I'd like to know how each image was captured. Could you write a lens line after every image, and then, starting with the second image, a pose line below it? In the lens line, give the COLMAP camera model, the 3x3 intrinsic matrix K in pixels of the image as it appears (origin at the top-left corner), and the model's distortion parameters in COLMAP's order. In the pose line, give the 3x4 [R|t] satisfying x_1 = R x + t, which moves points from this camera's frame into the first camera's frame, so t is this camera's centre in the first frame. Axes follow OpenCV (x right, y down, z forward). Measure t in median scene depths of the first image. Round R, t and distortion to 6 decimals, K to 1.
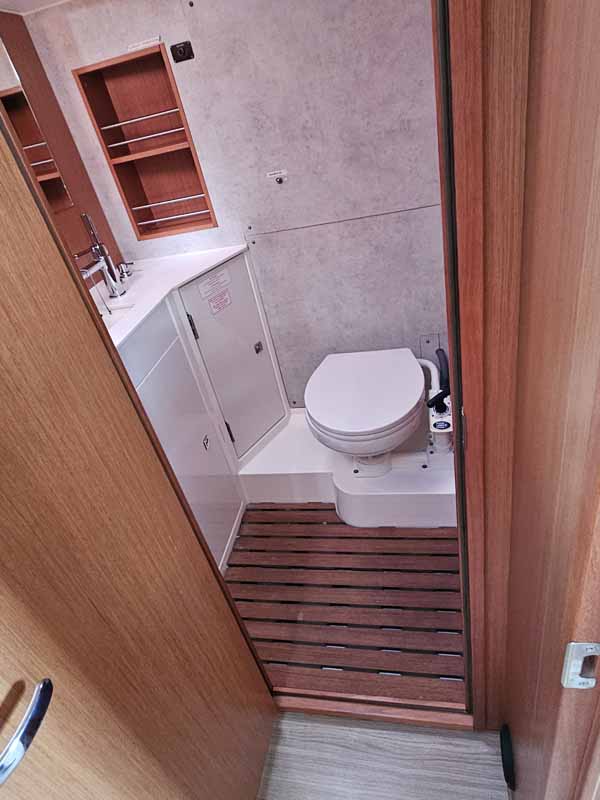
lens RADIAL K [[486.0, 0, 300.0], [0, 486.0, 400.0], [0, 0, 1]] dist [0.001102, 0.001039]
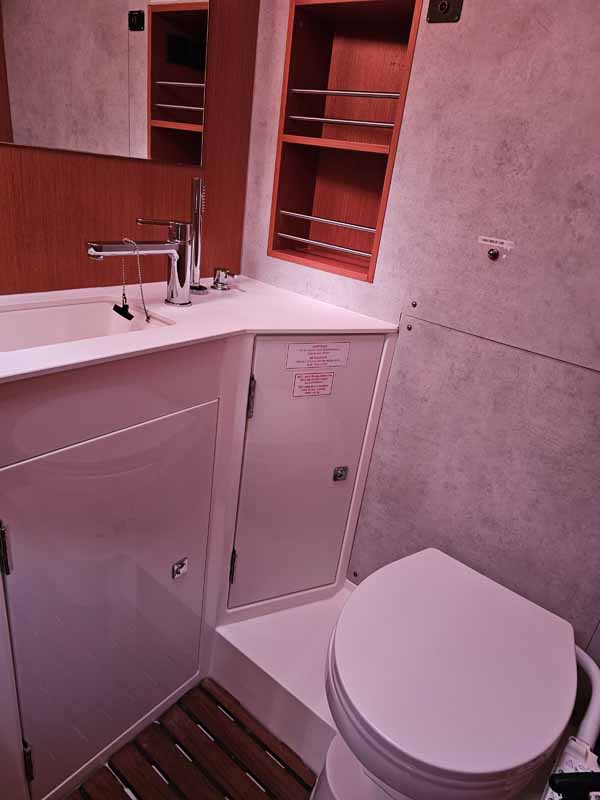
lens RADIAL K [[539.6, 0, 306.2], [0, 539.6, 412.7], [0, 0, 1]] dist [0.075380, -0.068095]
pose [[0.828628, 0.478656, -0.290283, 0.049303], [-0.515155, 0.854937, -0.060806, -0.122976], [0.219068, 0.199927, 0.955007, 0.335286]]
